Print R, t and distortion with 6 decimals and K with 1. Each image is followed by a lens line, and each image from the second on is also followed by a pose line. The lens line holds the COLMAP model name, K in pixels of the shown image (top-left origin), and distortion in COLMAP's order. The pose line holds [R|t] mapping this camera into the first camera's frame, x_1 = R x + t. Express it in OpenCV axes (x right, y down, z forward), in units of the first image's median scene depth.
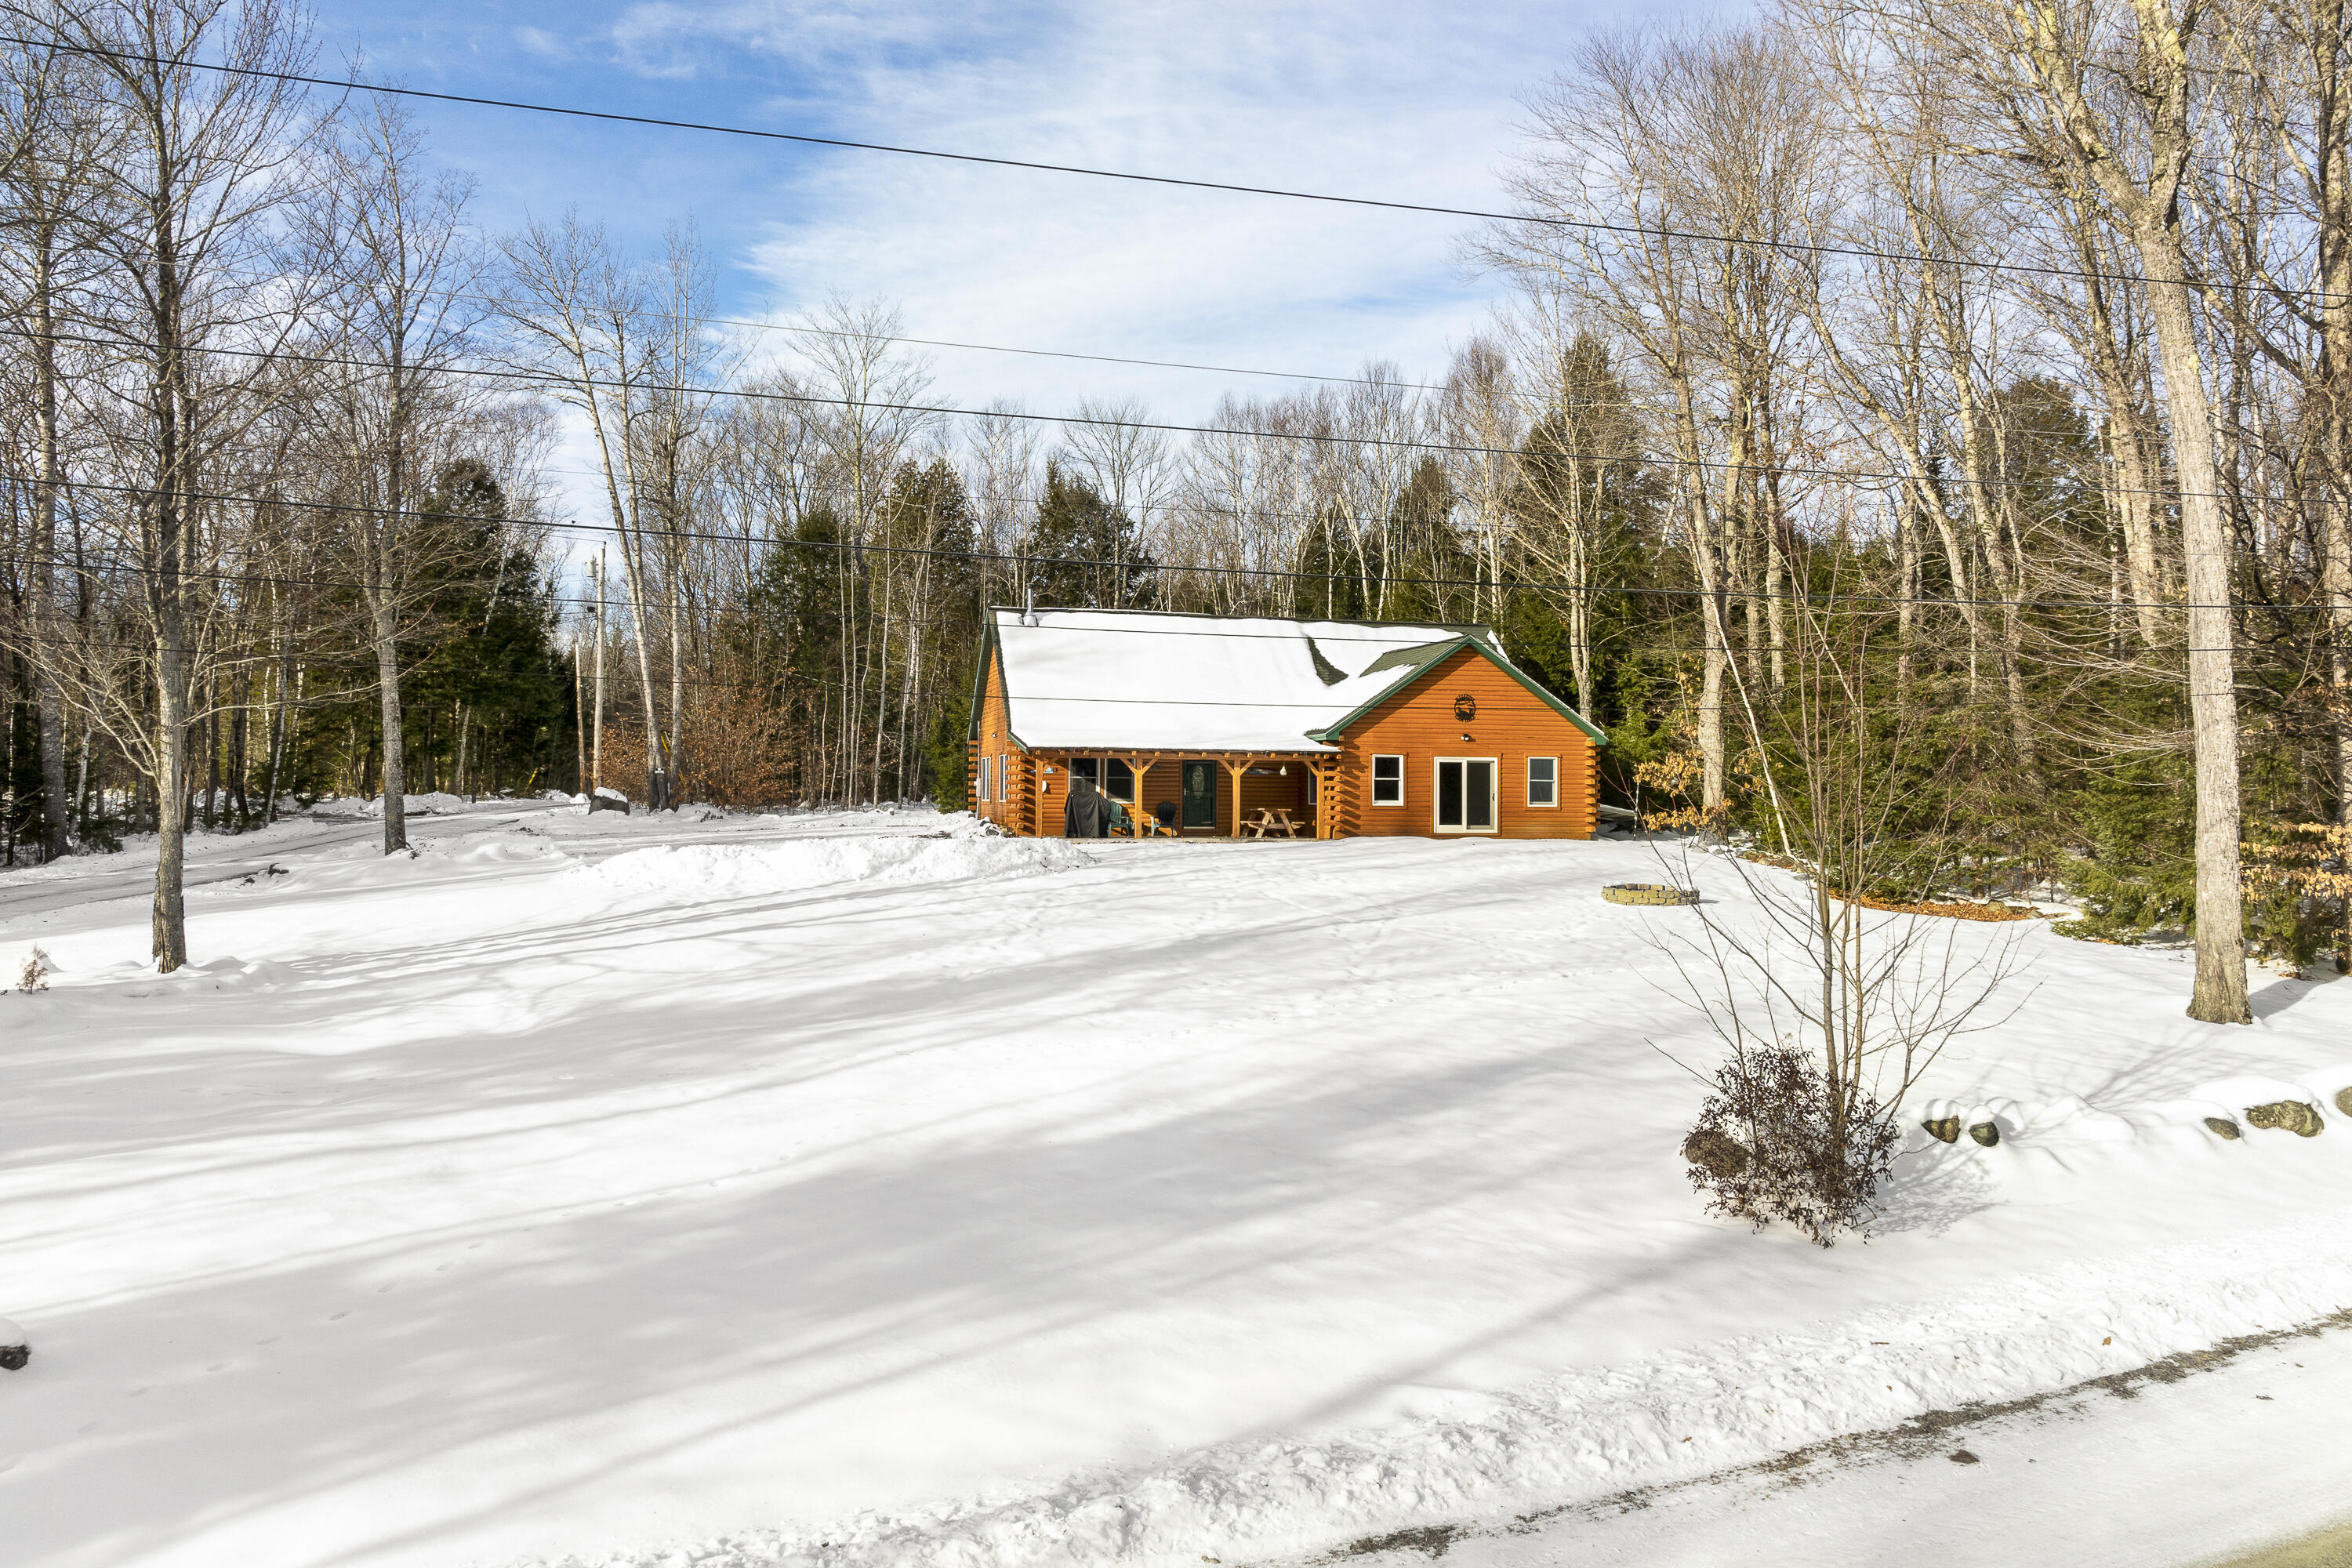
lens RADIAL K [[1575.2, 0, 1171.6], [0, 1575.2, 718.8], [0, 0, 1]] dist [-0.021373, -0.001271]
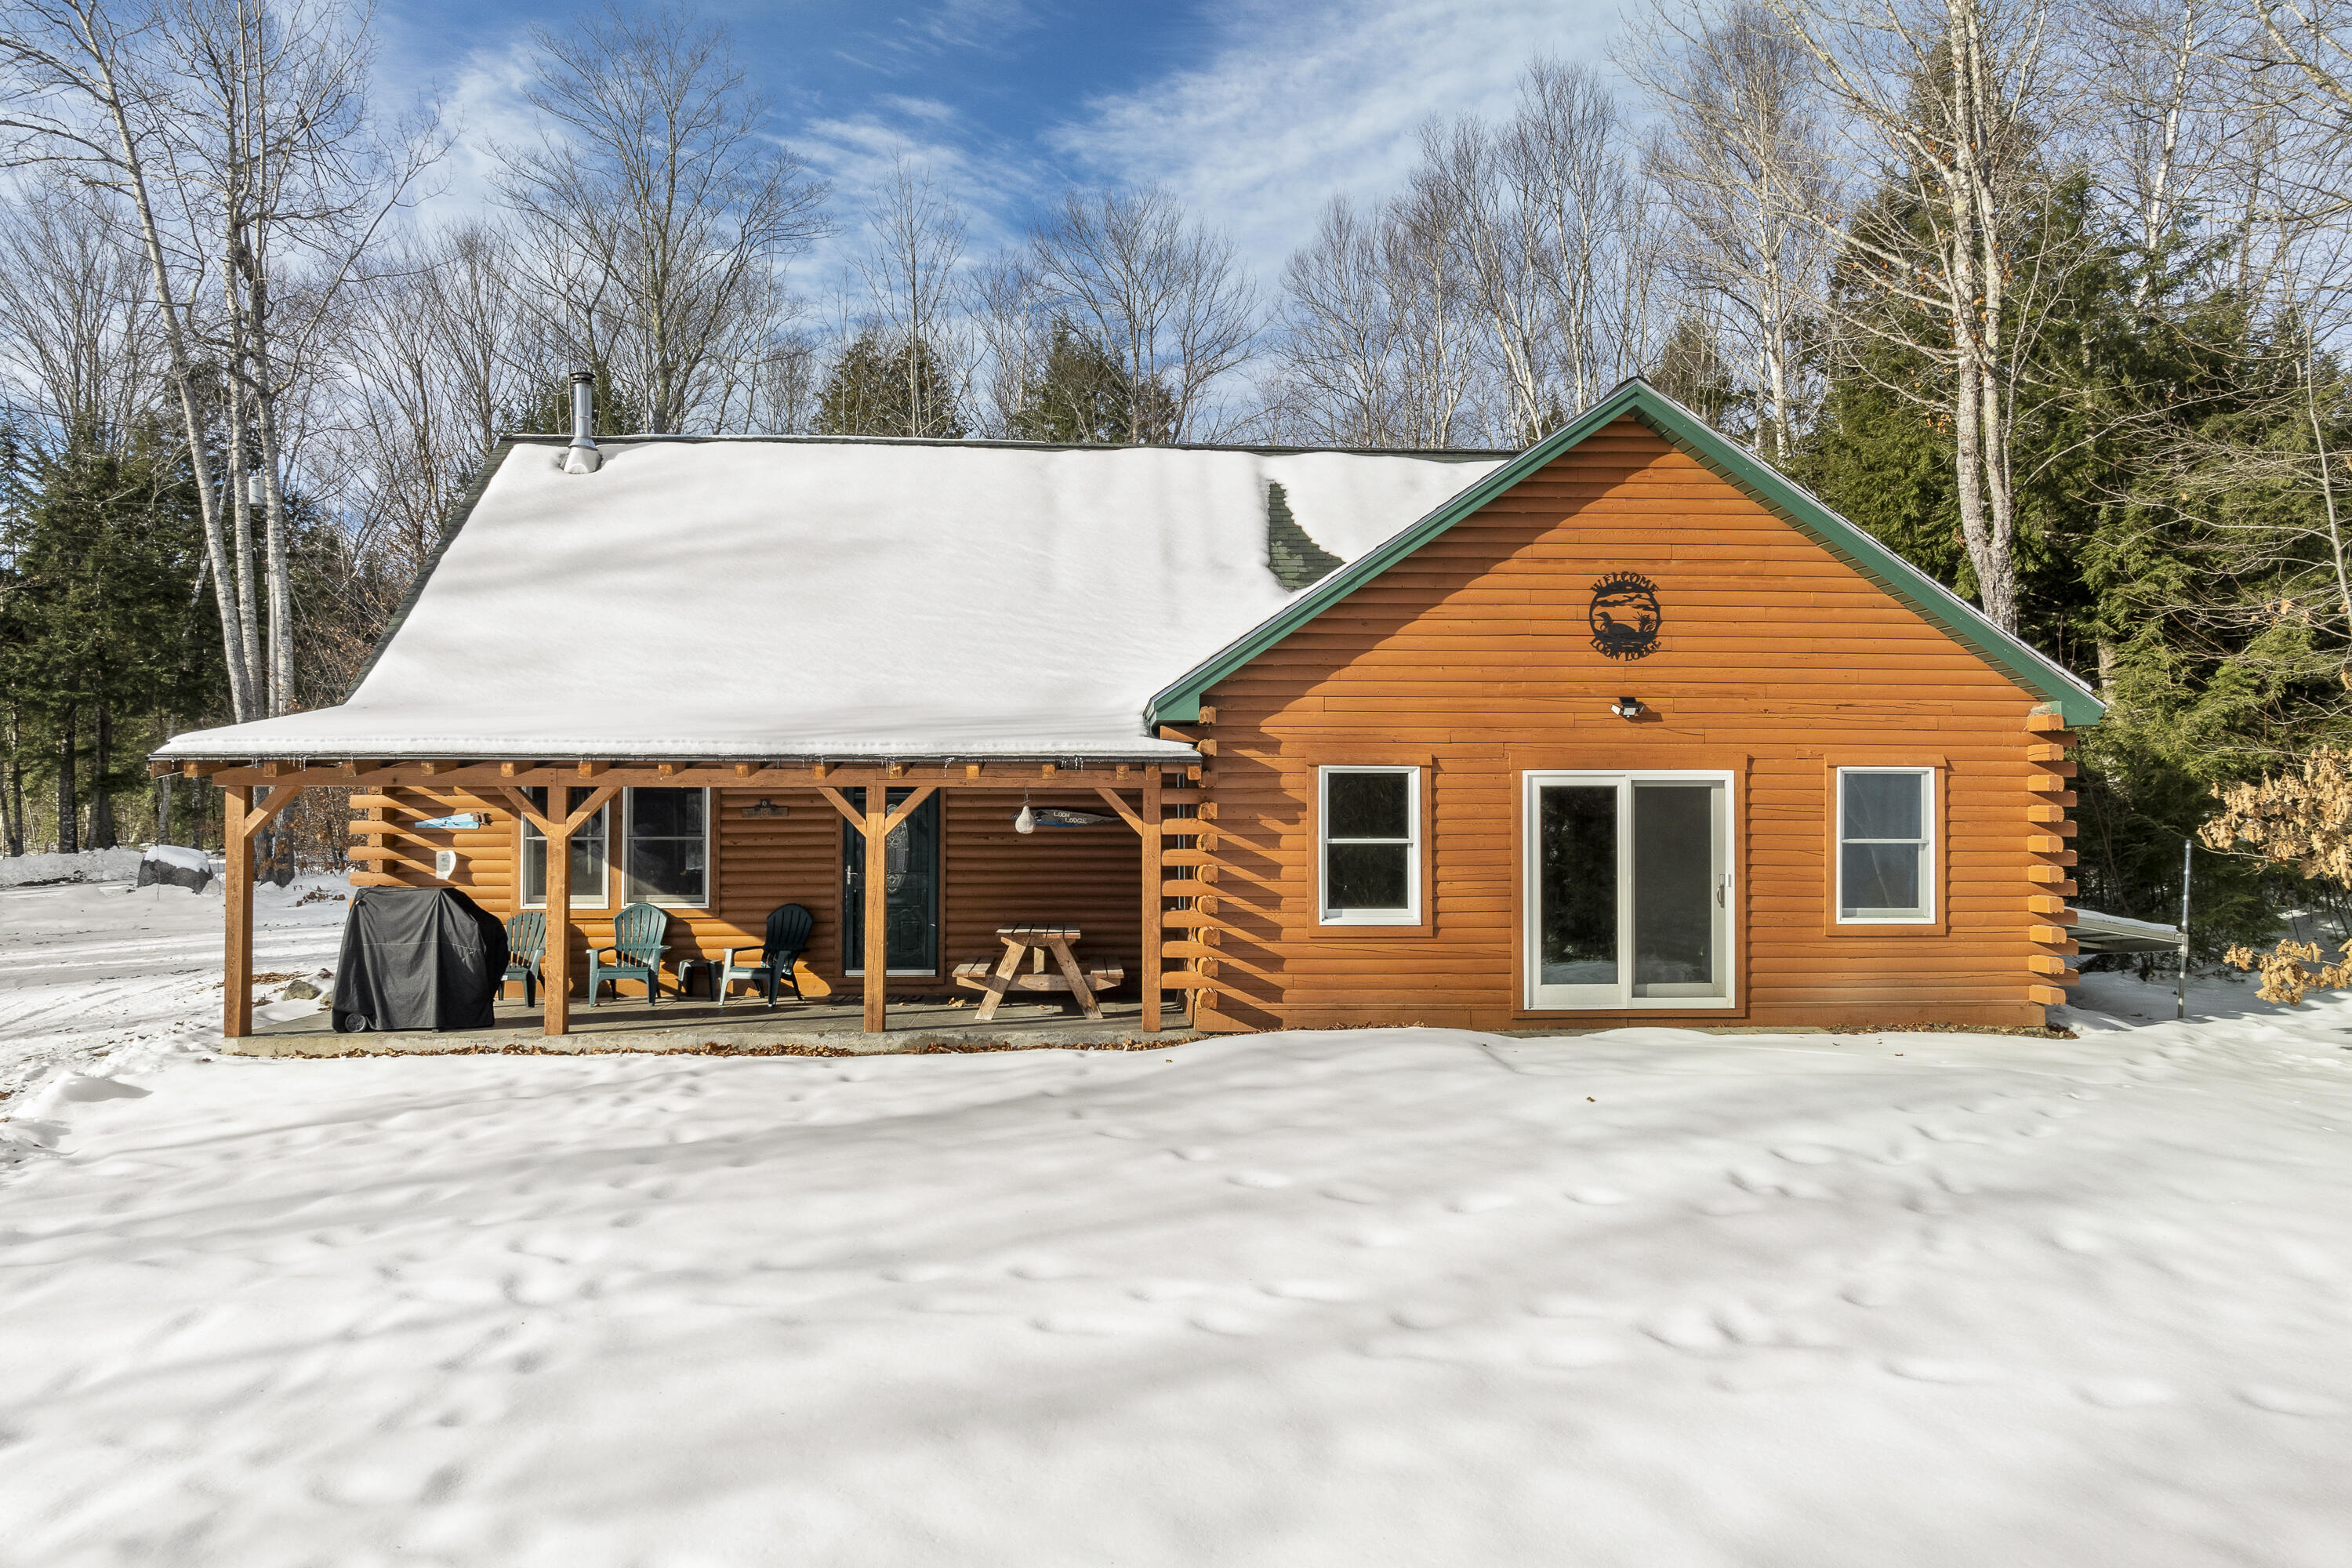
lens RADIAL K [[1622.9, 0, 1166.6], [0, 1622.9, 774.1], [0, 0, 1]] dist [-0.012863, -0.005377]
pose [[0.982856, -0.013623, -0.183873, 0.155149], [0.017319, 0.999679, 0.018510, 0.017560], [0.183562, -0.021377, 0.982776, 0.659266]]
